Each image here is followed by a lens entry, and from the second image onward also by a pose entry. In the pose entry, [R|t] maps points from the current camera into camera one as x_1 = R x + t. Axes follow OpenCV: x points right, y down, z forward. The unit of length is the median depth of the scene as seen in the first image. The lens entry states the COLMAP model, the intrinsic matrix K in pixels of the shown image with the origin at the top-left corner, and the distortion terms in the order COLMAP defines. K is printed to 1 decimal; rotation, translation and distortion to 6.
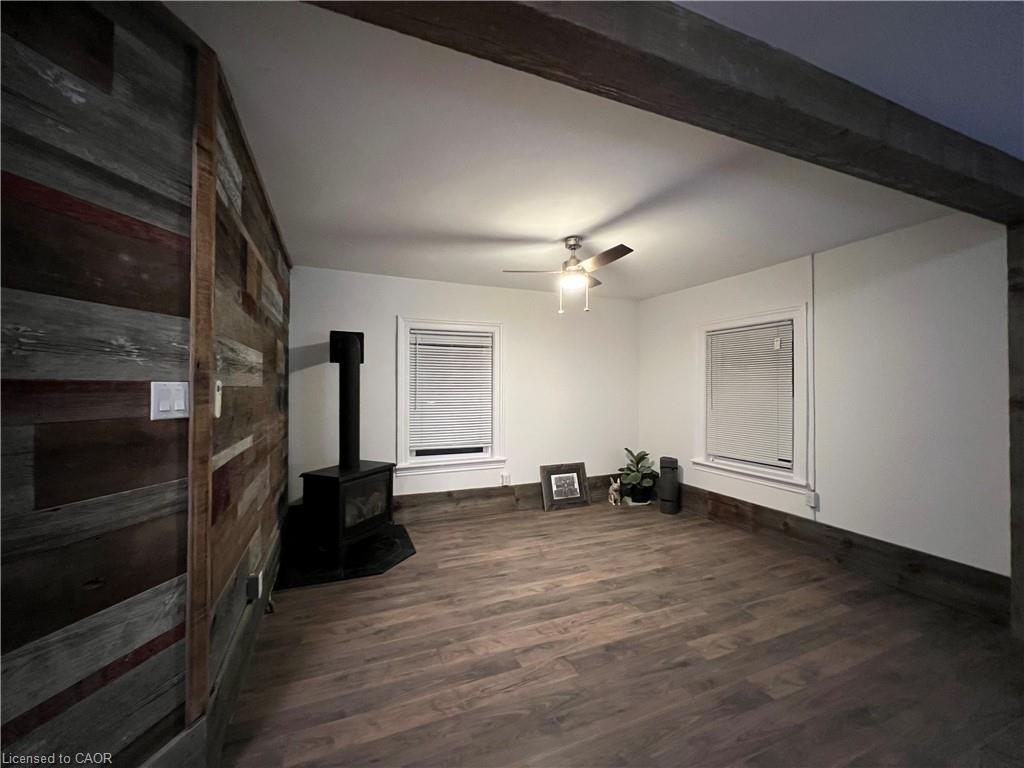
lens RADIAL K [[410.0, 0, 510.8], [0, 410.0, 384.0], [0, 0, 1]] dist [-0.000971, 0.000039]
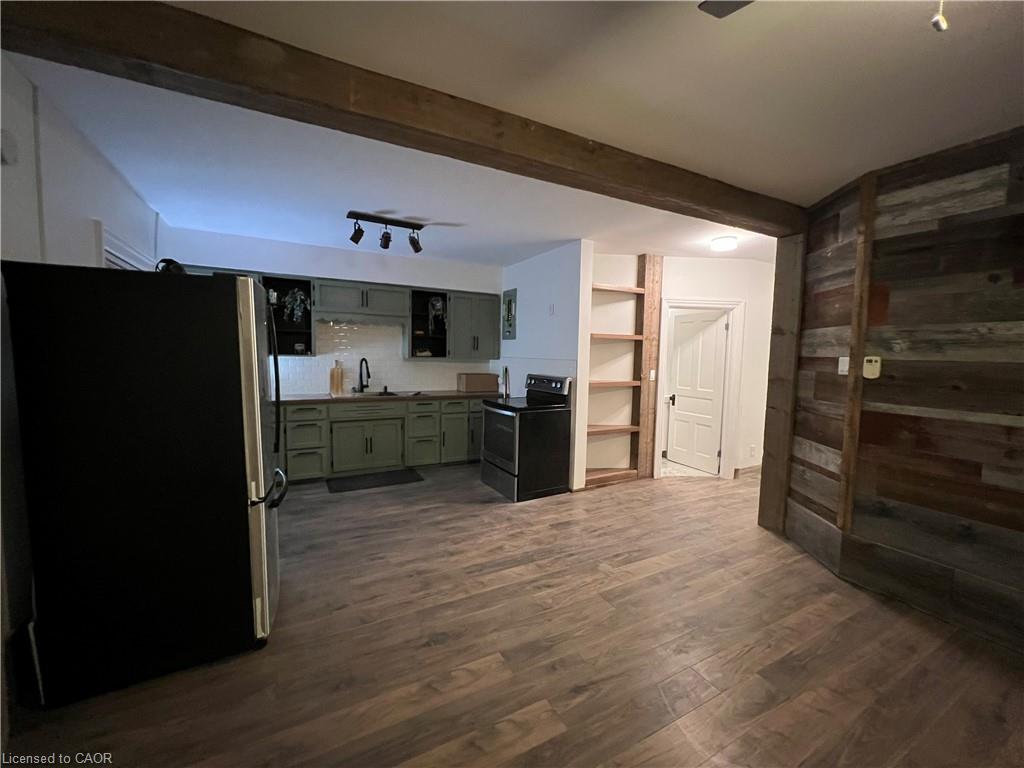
lens RADIAL K [[410.0, 0, 510.8], [0, 410.0, 384.0], [0, 0, 1]] dist [-0.000971, 0.000039]
pose [[-0.995449, -0.018405, -0.093497, 0.679557], [-0.024584, 0.997558, 0.065380, 0.022142], [0.092065, 0.067381, -0.993471, 1.862817]]
